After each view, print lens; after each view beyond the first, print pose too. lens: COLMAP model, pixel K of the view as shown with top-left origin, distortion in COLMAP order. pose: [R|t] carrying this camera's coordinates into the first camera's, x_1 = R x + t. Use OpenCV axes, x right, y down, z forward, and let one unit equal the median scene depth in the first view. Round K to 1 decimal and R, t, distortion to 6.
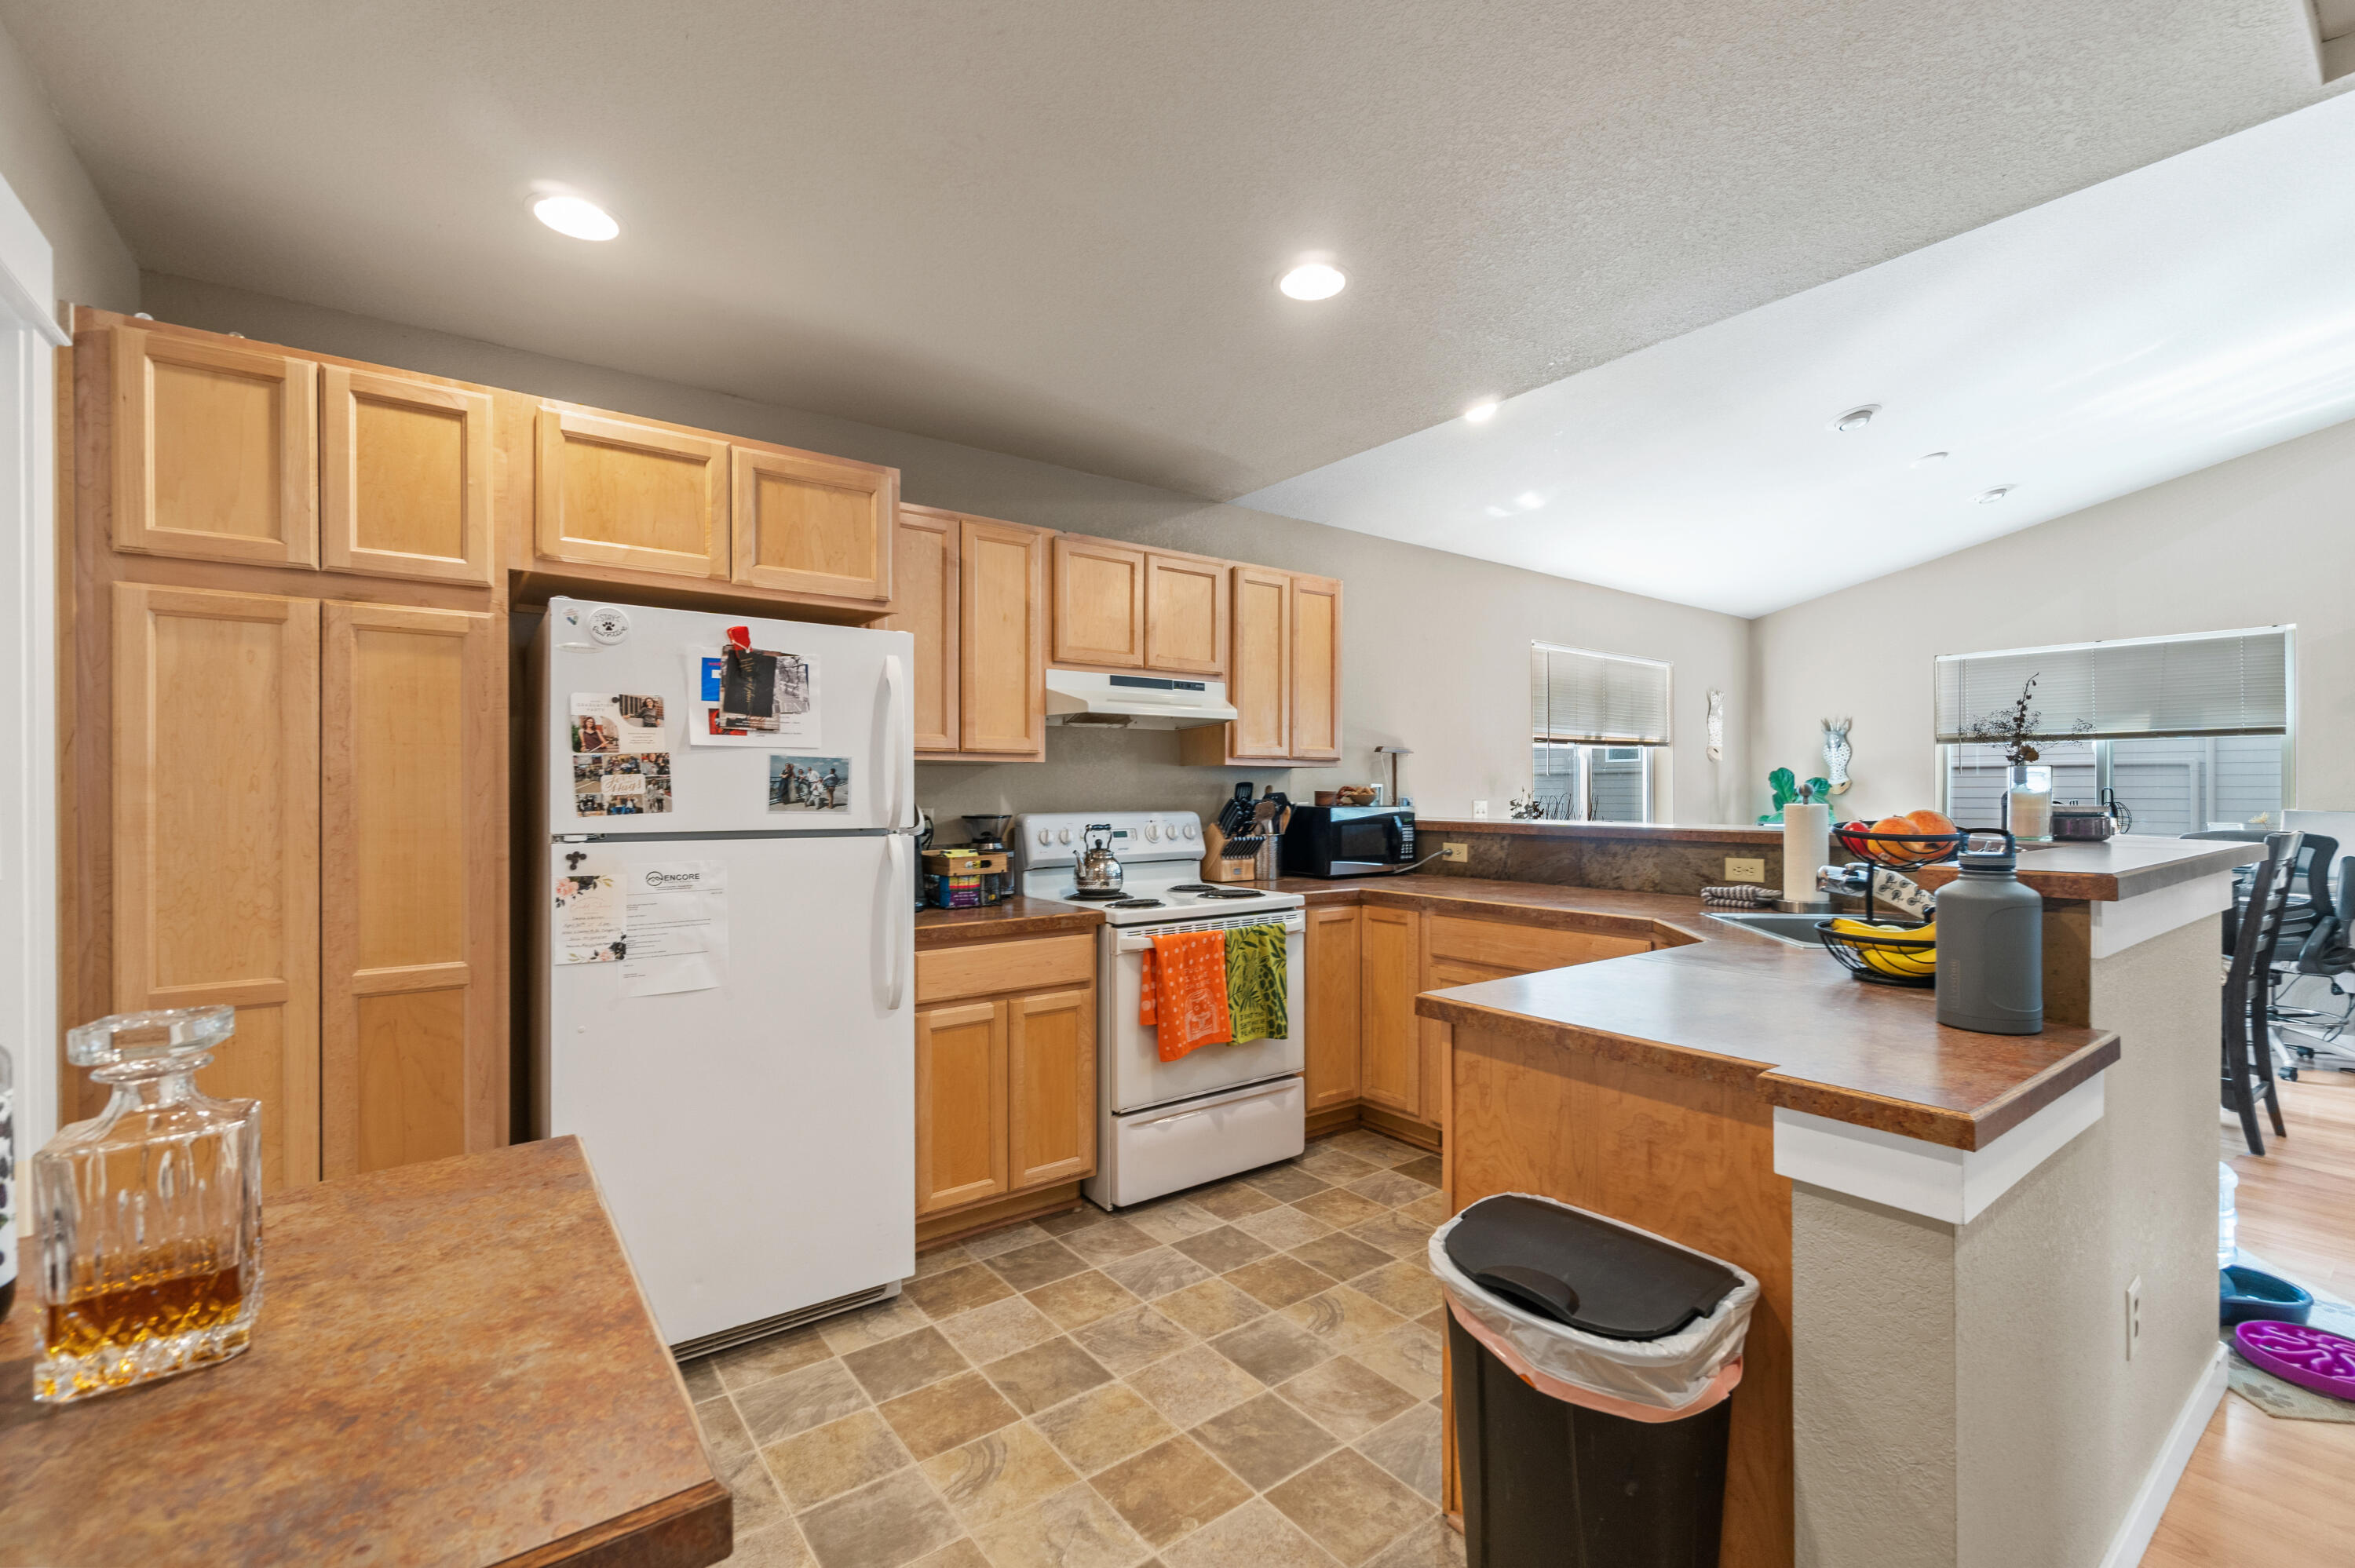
lens RADIAL K [[1025.1, 0, 1190.4], [0, 1025.1, 785.6], [0, 0, 1]] dist [-0.003809, 0.000444]
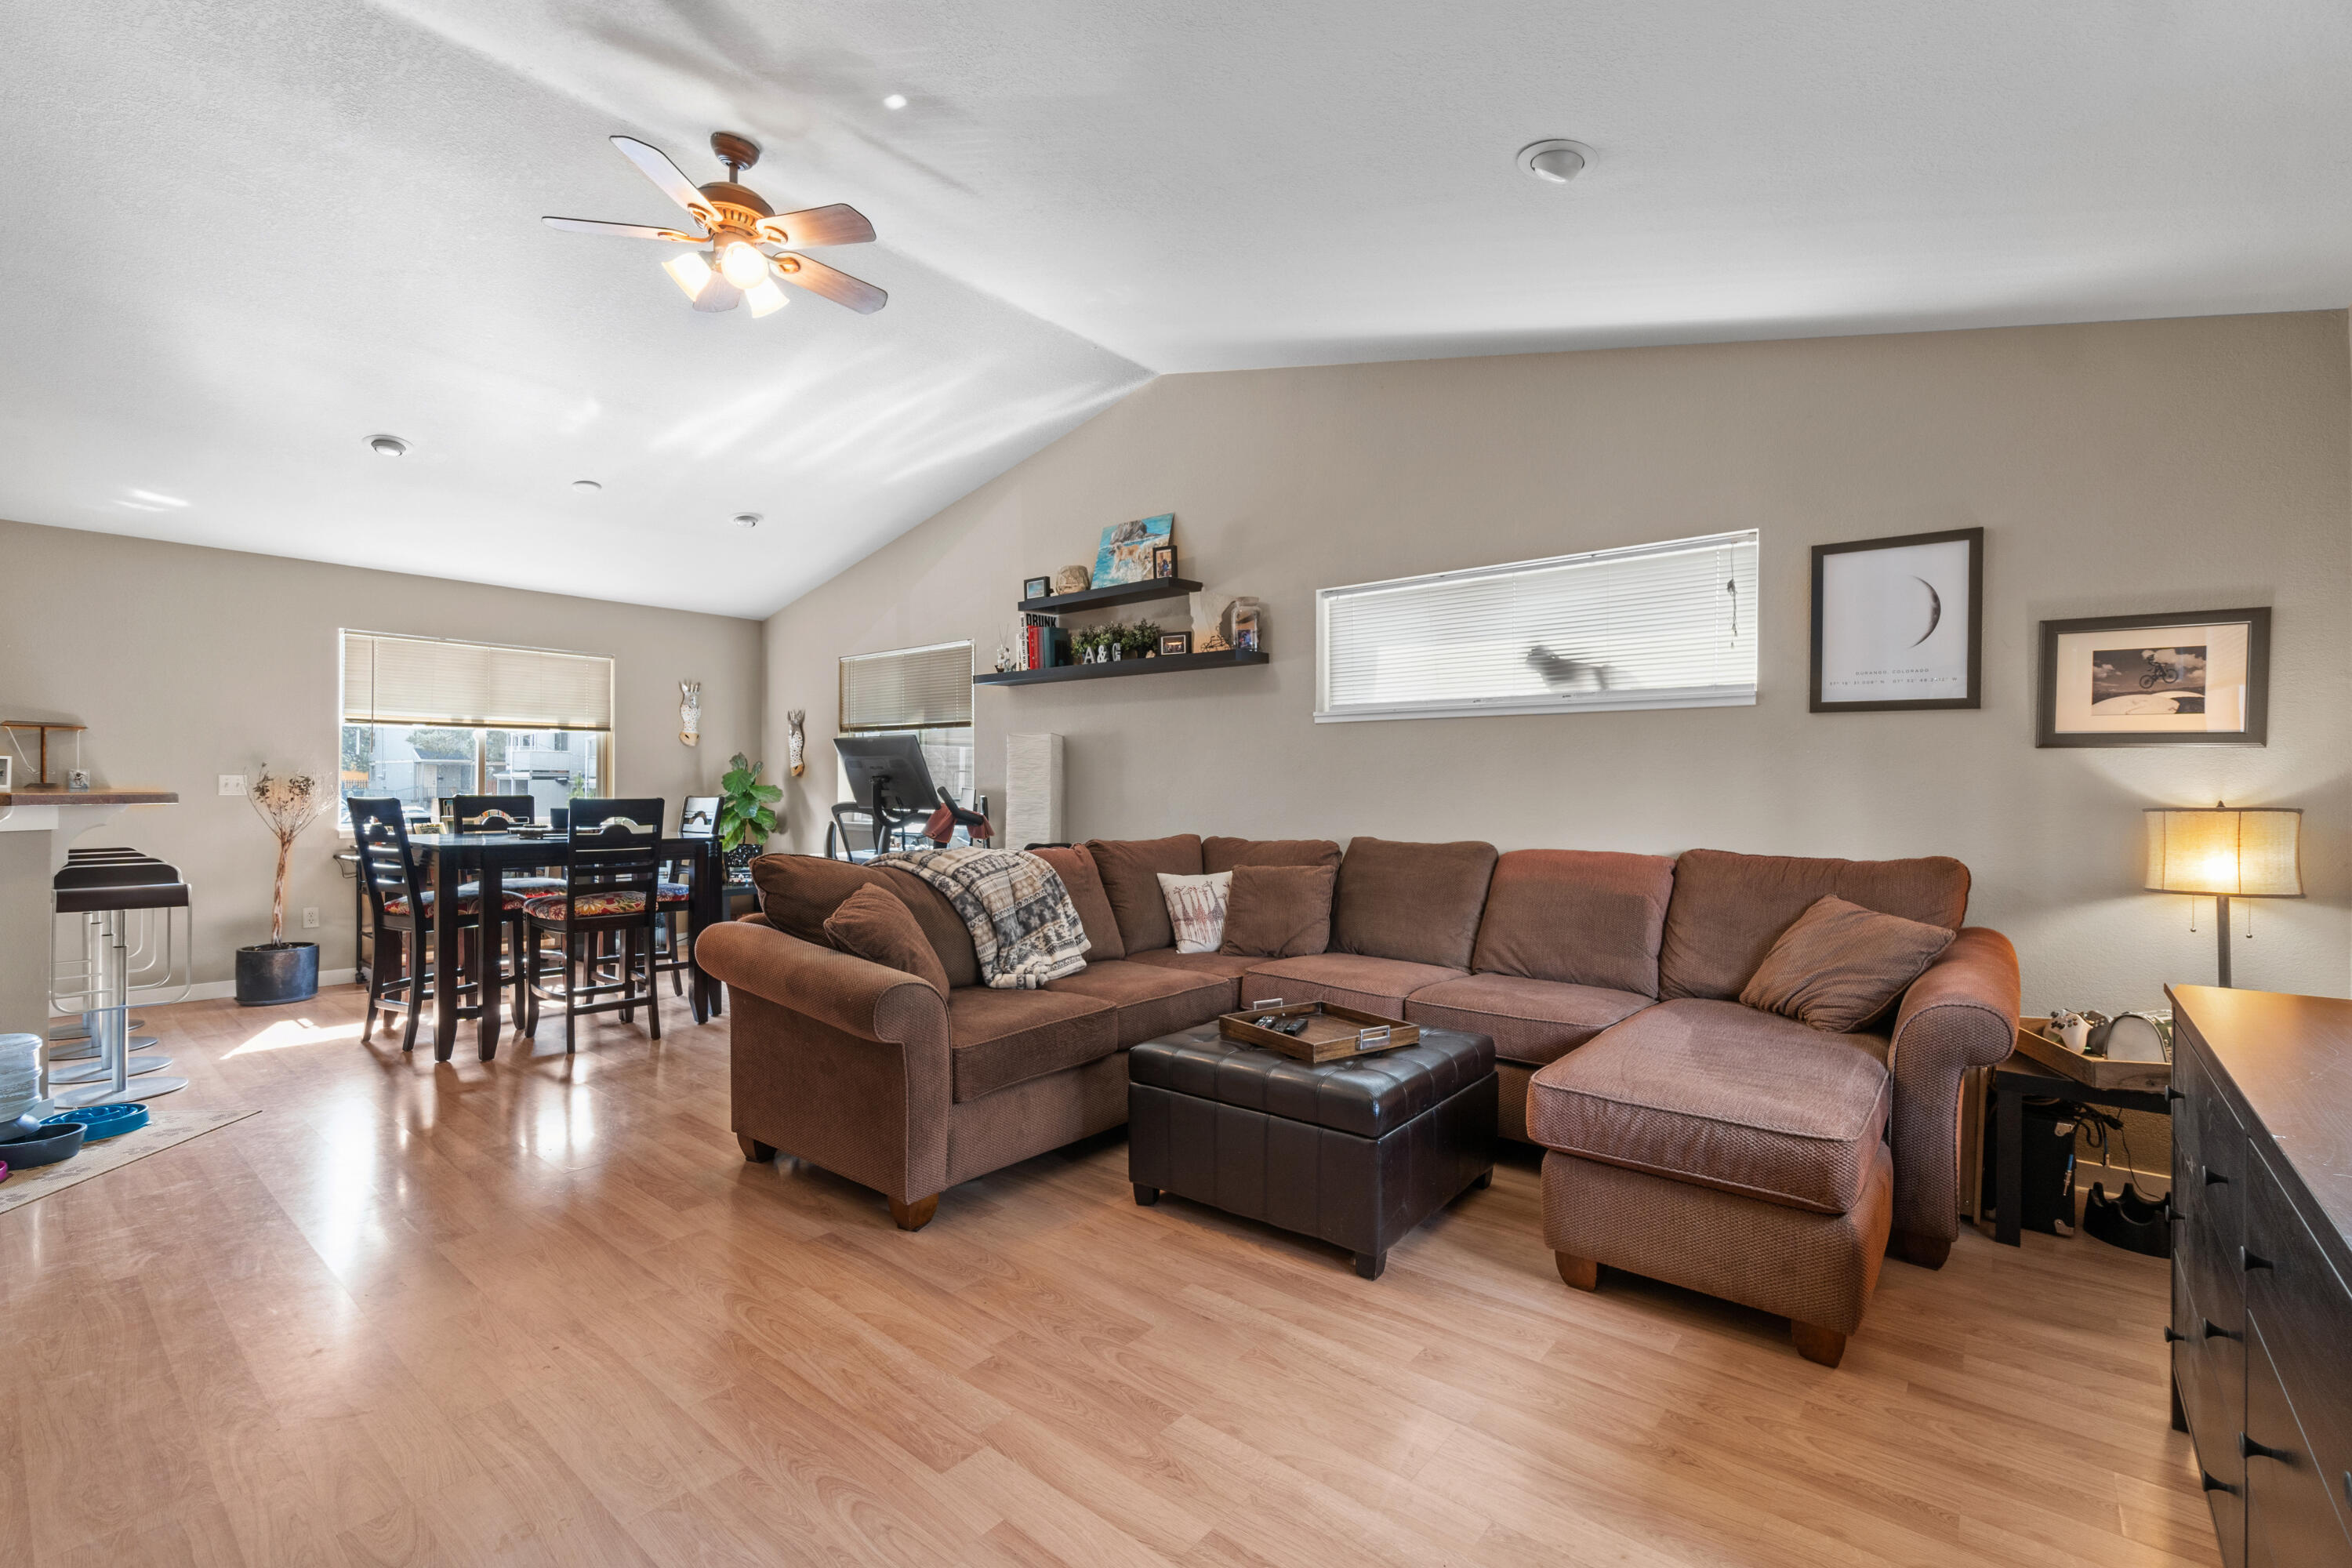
lens RADIAL K [[1023.9, 0, 1188.9], [0, 1023.9, 785.6], [0, 0, 1]] dist [-0.003809, 0.000444]
pose [[0.973858, 0.007472, 0.227037, 1.526415], [-0.008318, 0.999962, 0.002768, 0.022751], [-0.227007, -0.004584, 0.973882, -0.410485]]
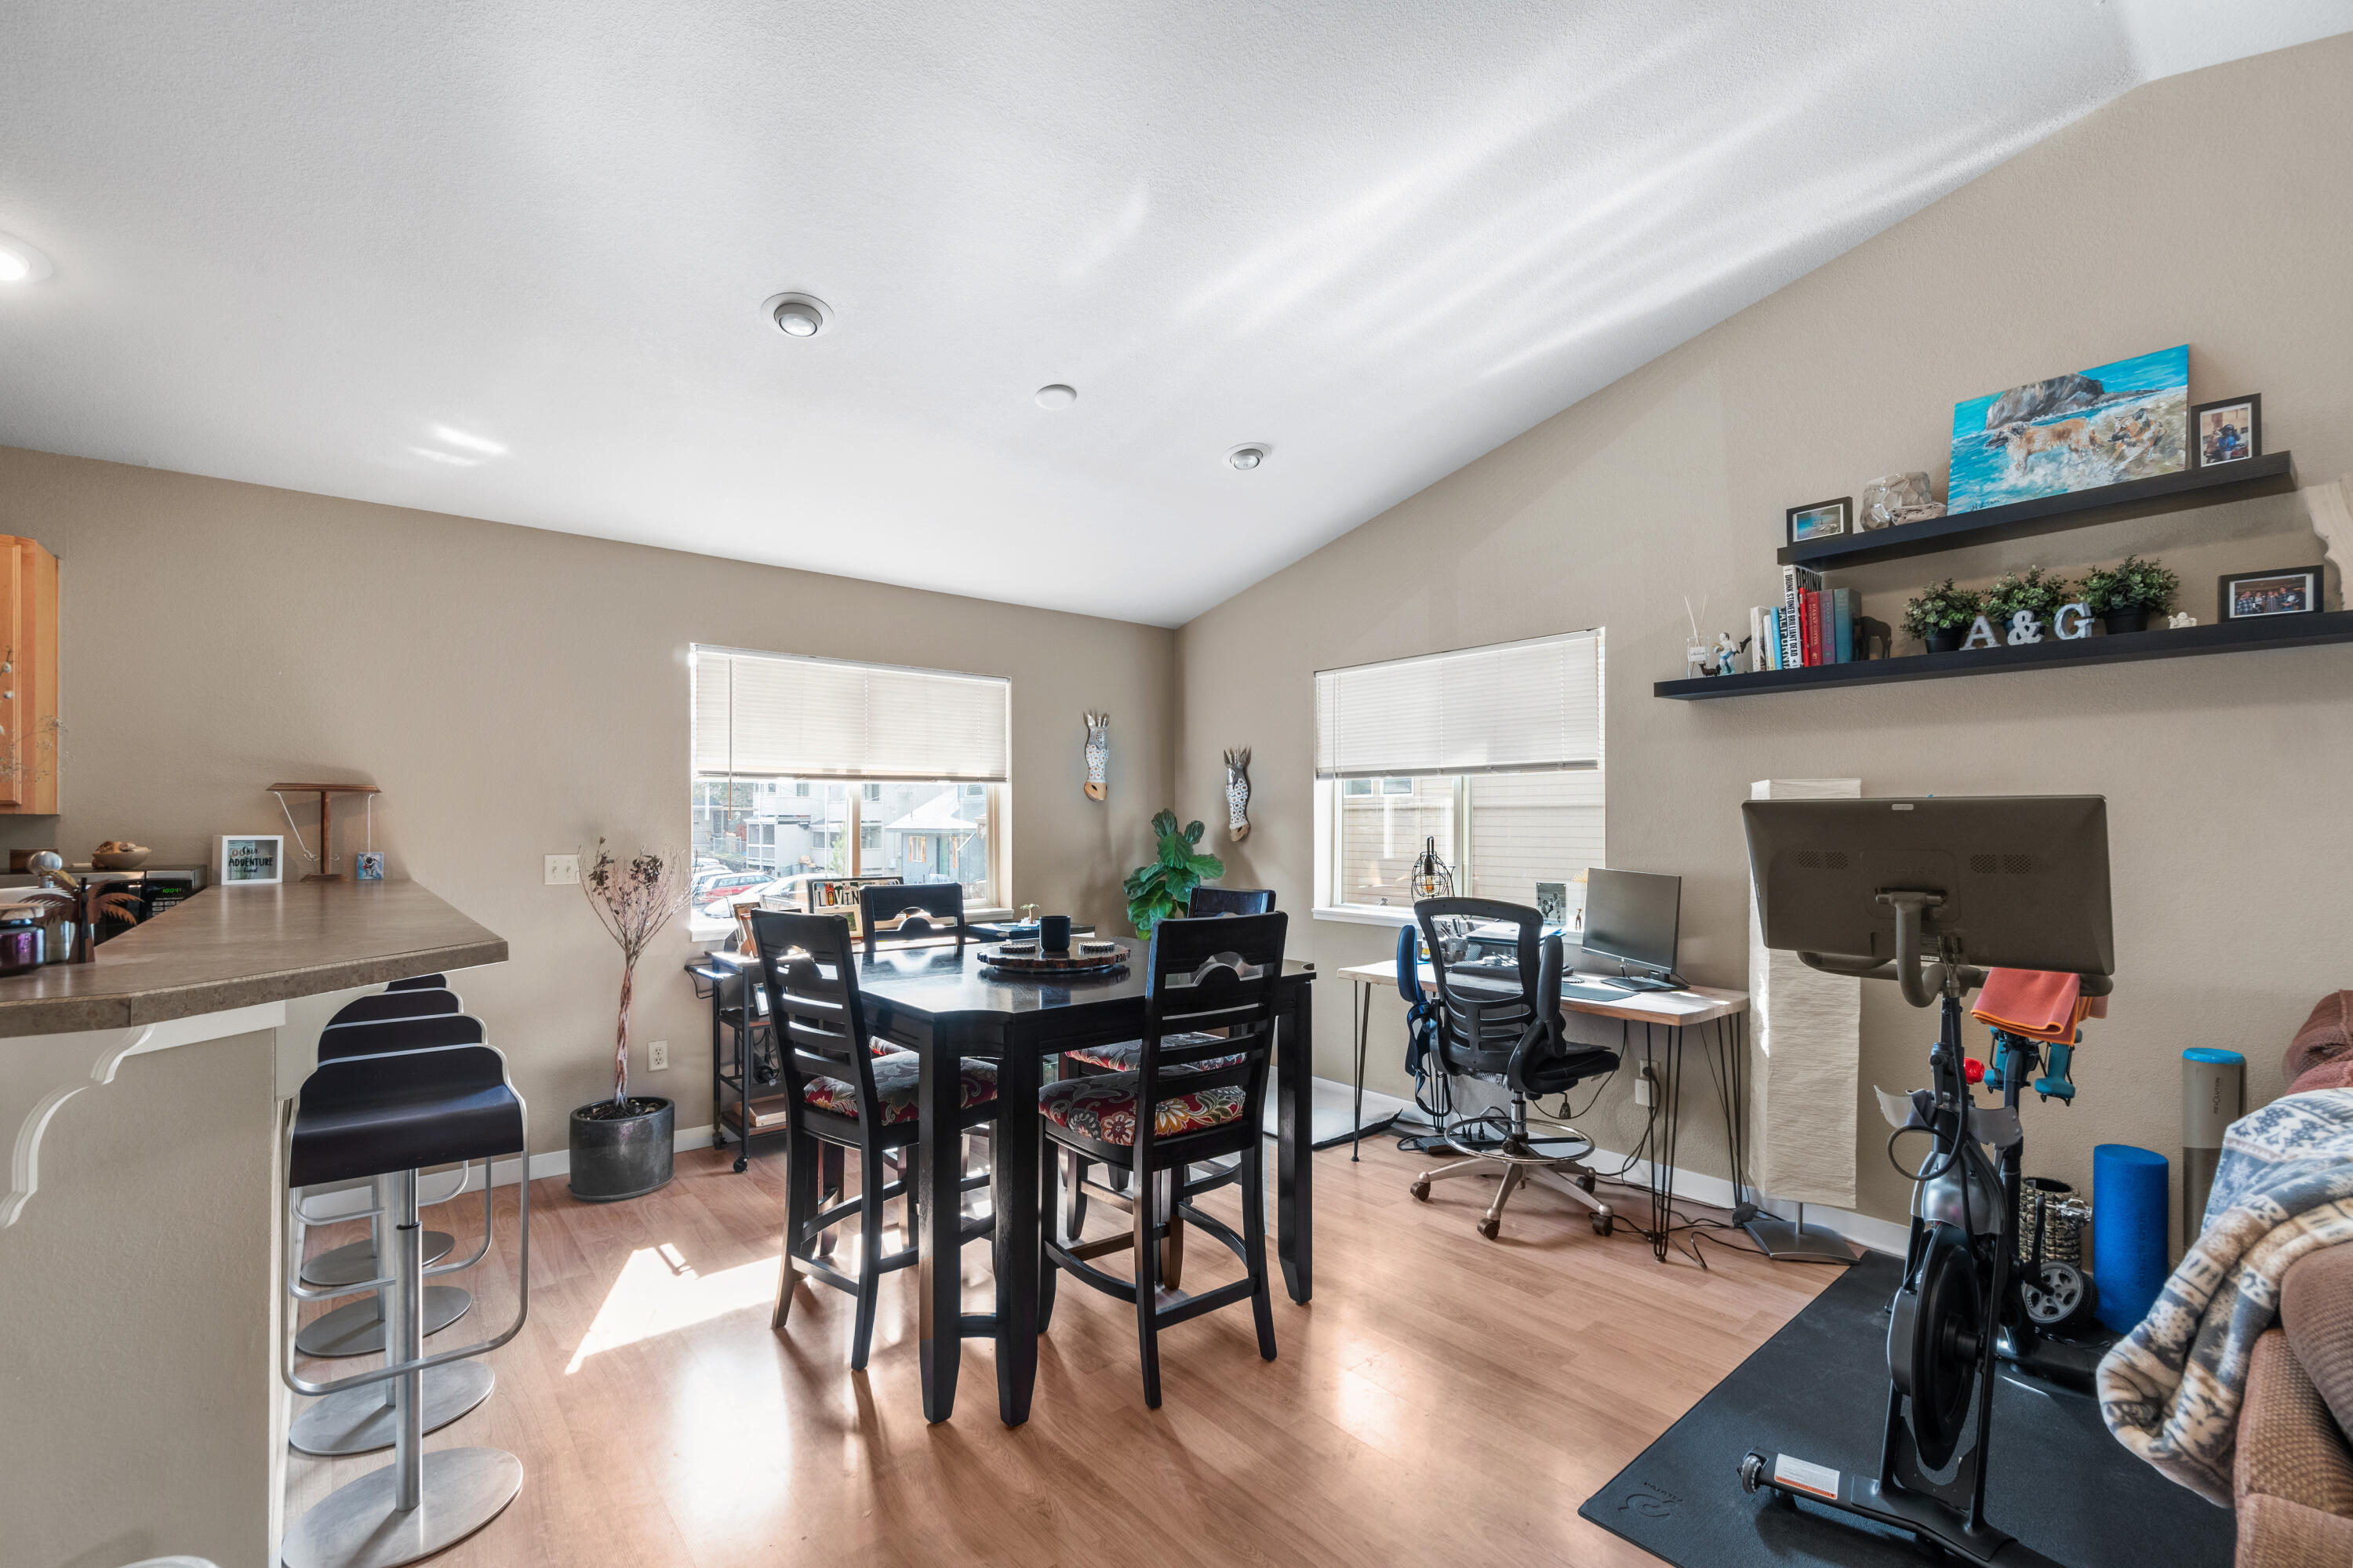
lens RADIAL K [[1023.4, 0, 1190.9], [0, 1023.4, 816.9], [0, 0, 1]] dist [-0.003643, -0.000138]
pose [[0.998596, 0.001190, 0.052957, 1.051062], [-0.001038, 0.999995, -0.002899, -0.016820], [-0.052960, 0.002840, 0.998593, 0.345743]]
